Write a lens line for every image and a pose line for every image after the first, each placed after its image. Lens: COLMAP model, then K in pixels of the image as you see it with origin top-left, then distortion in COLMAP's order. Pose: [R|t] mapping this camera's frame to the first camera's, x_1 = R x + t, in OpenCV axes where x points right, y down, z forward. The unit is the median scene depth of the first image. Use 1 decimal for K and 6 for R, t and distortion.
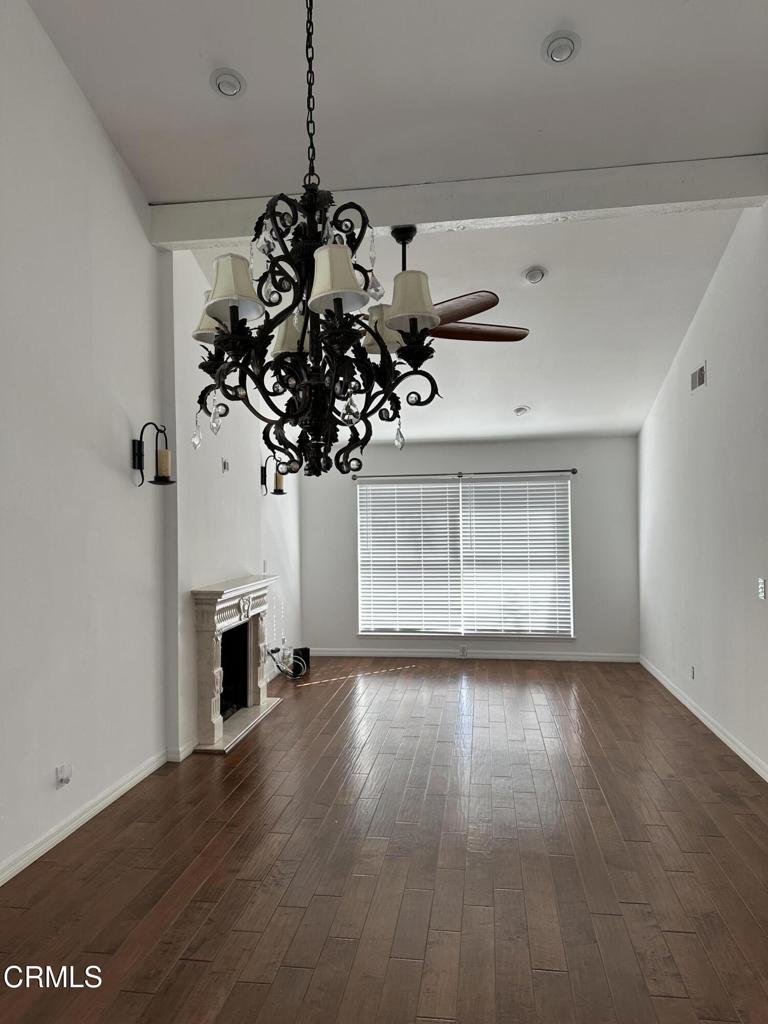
lens RADIAL K [[716.7, 0, 378.8], [0, 716.7, 508.9], [0, 0, 1]] dist [0.097291, -0.138931]
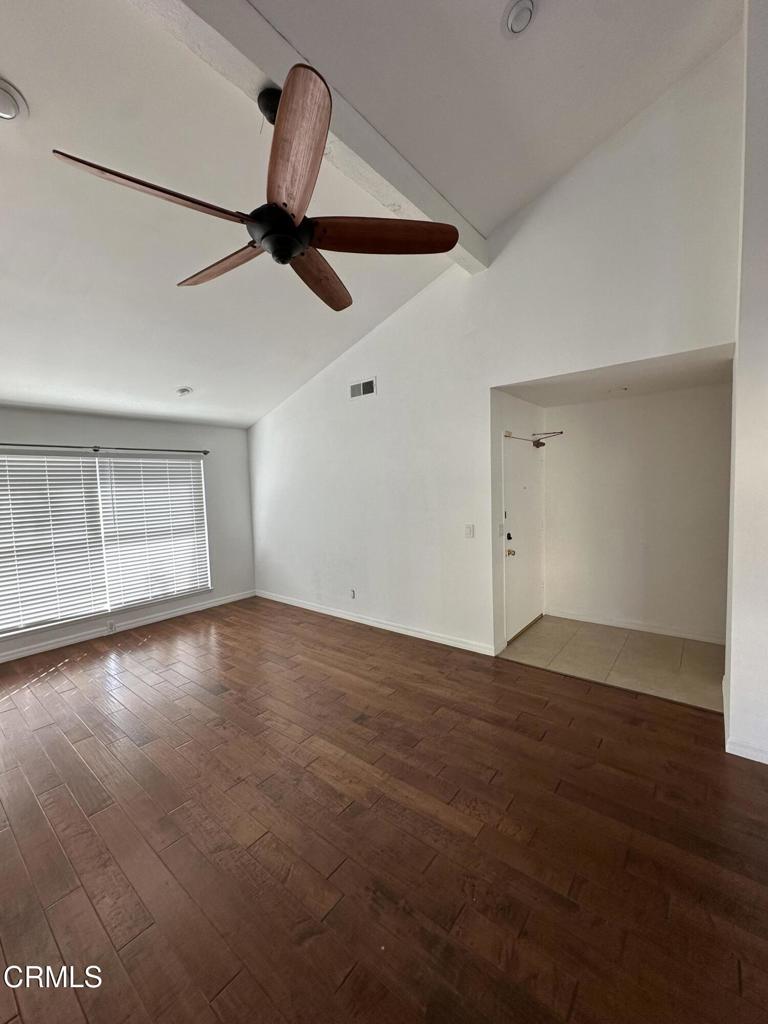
lens RADIAL K [[406.7, 0, 384.0], [0, 406.7, 512.0], [0, 0, 1]] dist [-0.003533, 0.000095]
pose [[0.503492, -0.063719, 0.861647, -0.172839], [0.010839, 0.997664, 0.067443, 0.004546], [-0.863932, -0.024617, 0.503007, 0.407007]]
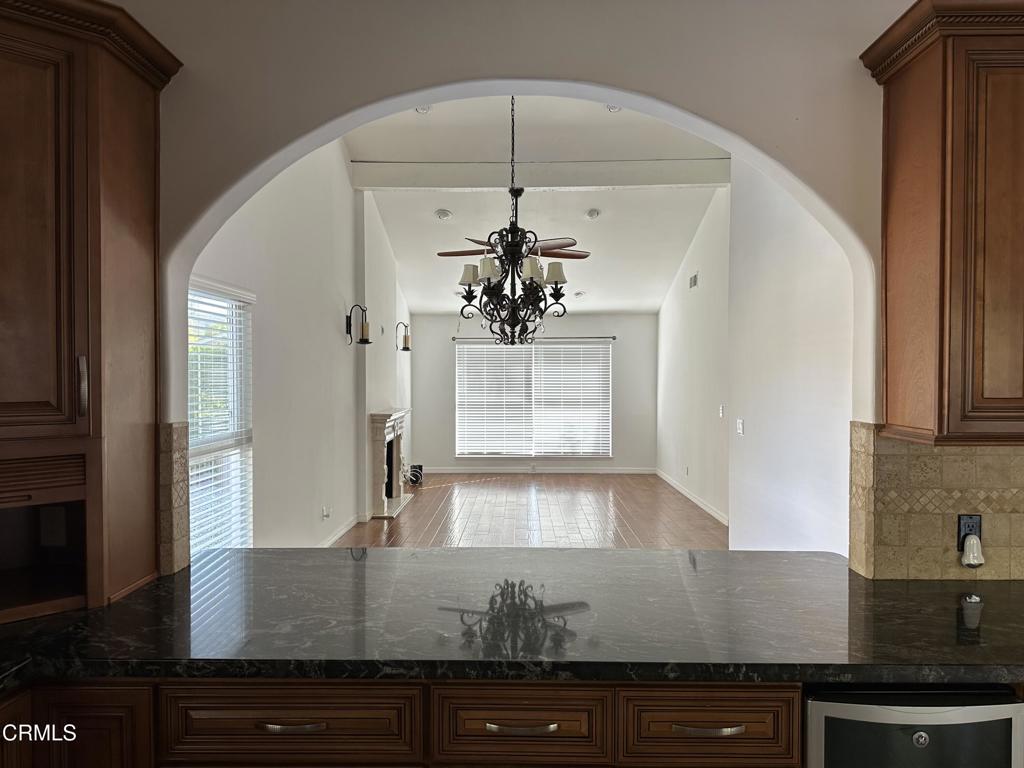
lens RADIAL K [[711.8, 0, 516.5], [0, 711.8, 381.7], [0, 0, 1]] dist [0.090042, -0.110894]
pose [[0.990840, 0.011547, 0.134549, -0.102163], [-0.014477, 0.999678, 0.020820, 0.006475], [-0.134265, -0.022577, 0.990688, -0.345110]]
